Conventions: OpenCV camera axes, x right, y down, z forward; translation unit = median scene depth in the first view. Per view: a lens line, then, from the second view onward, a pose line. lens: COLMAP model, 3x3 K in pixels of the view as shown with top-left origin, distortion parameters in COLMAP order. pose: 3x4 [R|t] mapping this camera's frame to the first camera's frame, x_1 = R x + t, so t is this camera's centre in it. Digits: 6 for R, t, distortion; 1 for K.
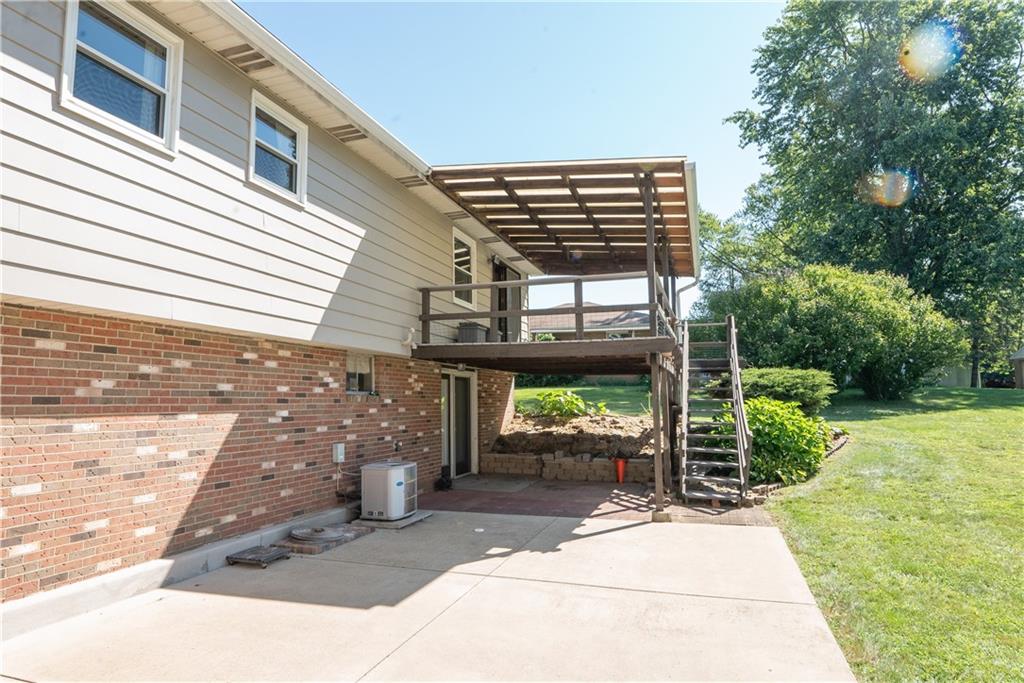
lens RADIAL K [[594.2, 0, 512.3], [0, 594.2, 340.9], [0, 0, 1]] dist [-0.026315, 0.001477]
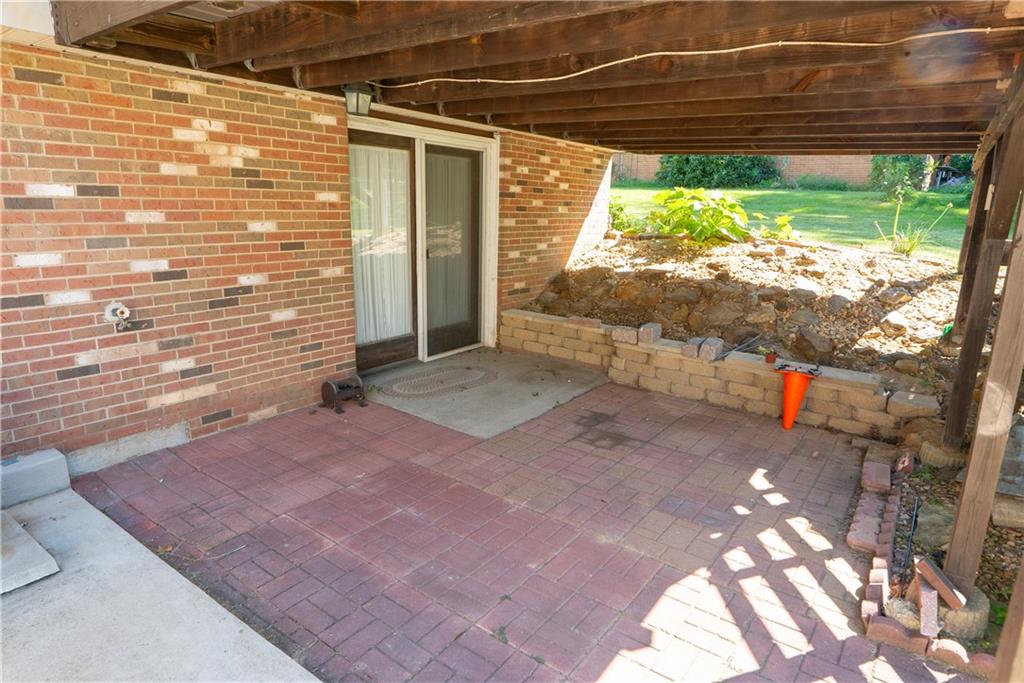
lens RADIAL K [[594.2, 0, 515.8], [0, 594.2, 344.9], [0, 0, 1]] dist [-0.026315, 0.001477]
pose [[0.952009, 0.100483, -0.289105, 0.106013], [-0.001053, 0.945643, 0.325205, 0.055007], [0.306068, -0.309294, 0.900366, 0.543108]]
